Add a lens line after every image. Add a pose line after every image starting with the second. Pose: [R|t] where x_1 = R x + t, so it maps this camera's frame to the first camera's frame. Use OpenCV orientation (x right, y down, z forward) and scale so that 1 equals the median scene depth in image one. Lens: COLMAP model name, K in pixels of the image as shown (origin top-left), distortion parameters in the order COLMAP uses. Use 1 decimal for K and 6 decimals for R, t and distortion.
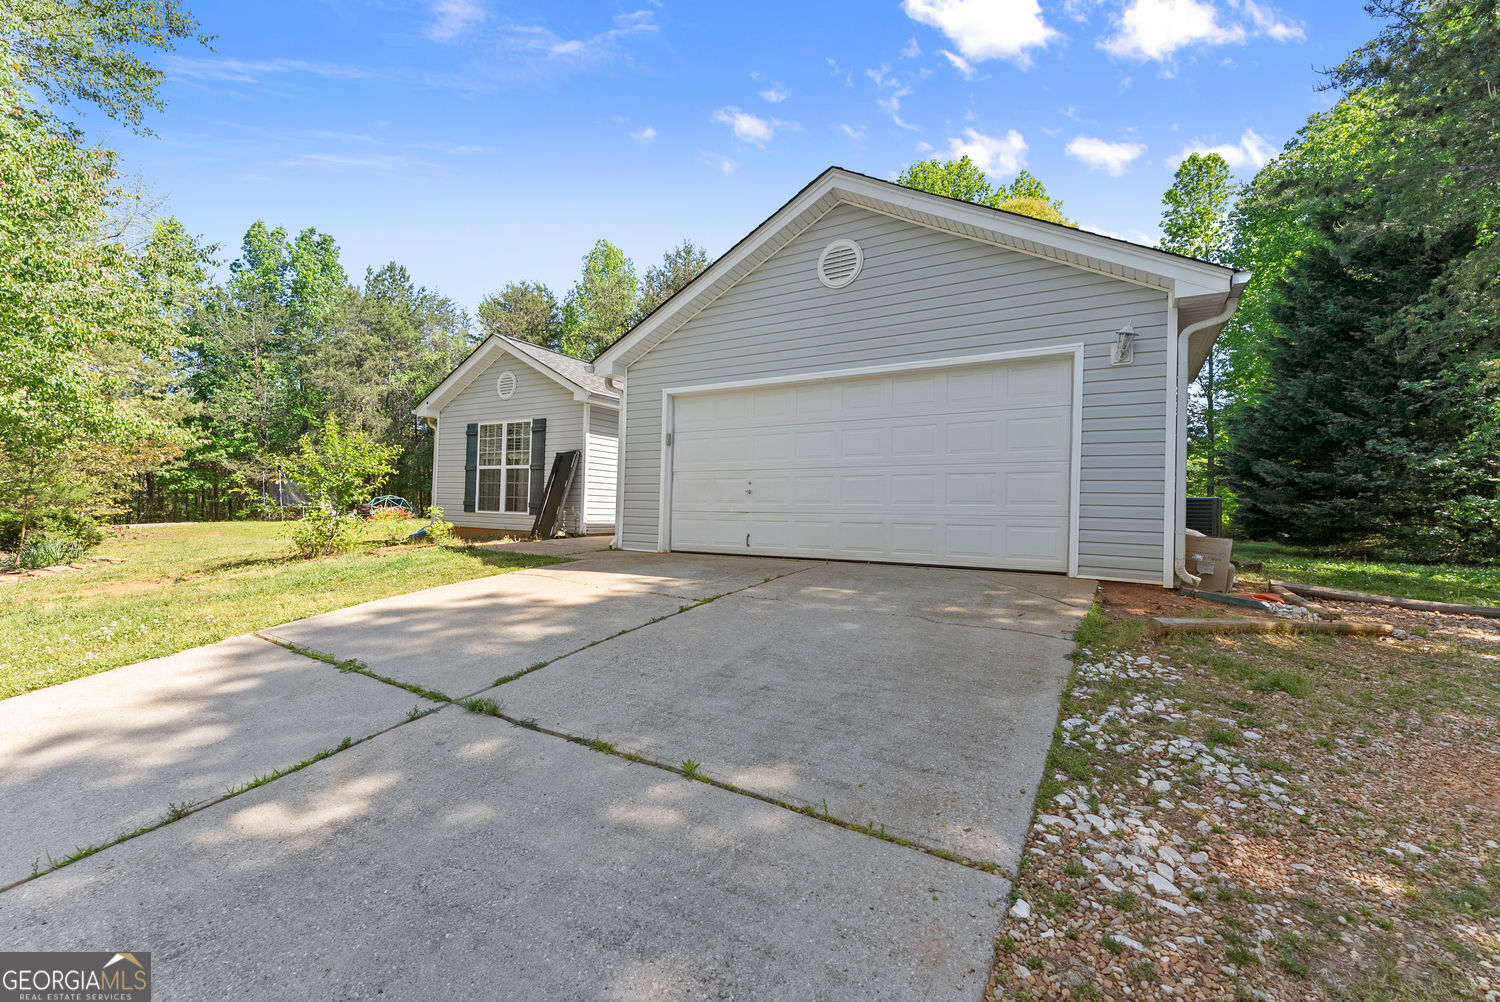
lens RADIAL K [[607.1, 0, 730.6], [0, 607.1, 492.3], [0, 0, 1]] dist [0.000997, -0.000161]
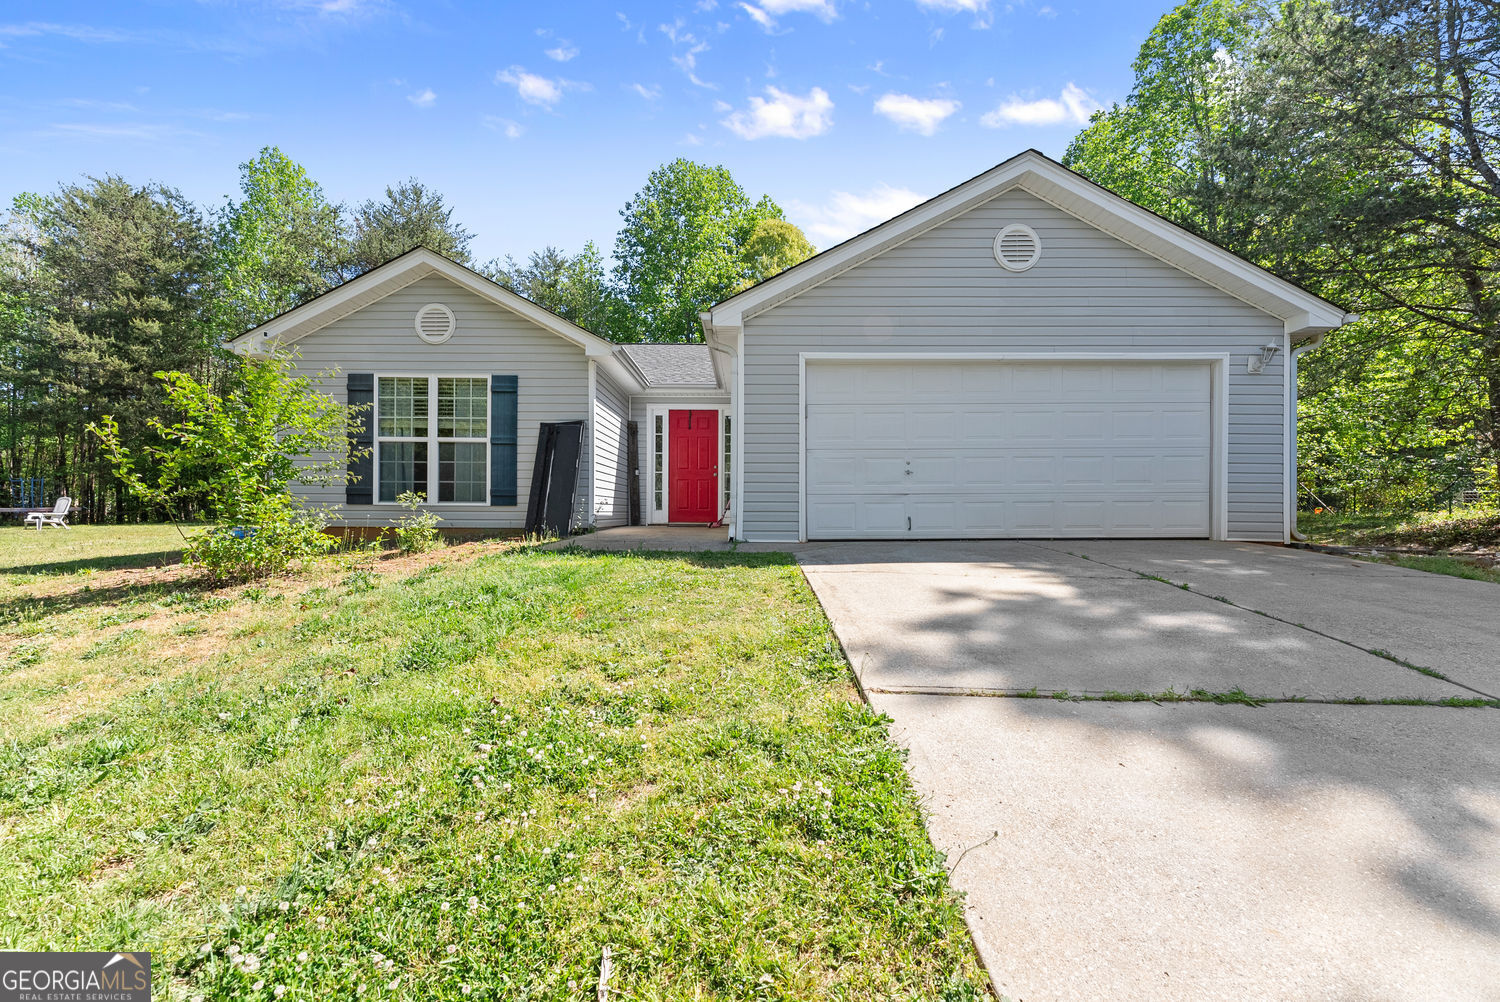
lens RADIAL K [[597.3, 0, 743.9], [0, 597.3, 498.1], [0, 0, 1]] dist [-0.000708, -0.000091]
pose [[0.855497, -0.012702, 0.517652, -0.473591], [0.000760, 0.999729, 0.023275, 0.012062], [-0.517807, -0.019518, 0.855275, 0.241071]]
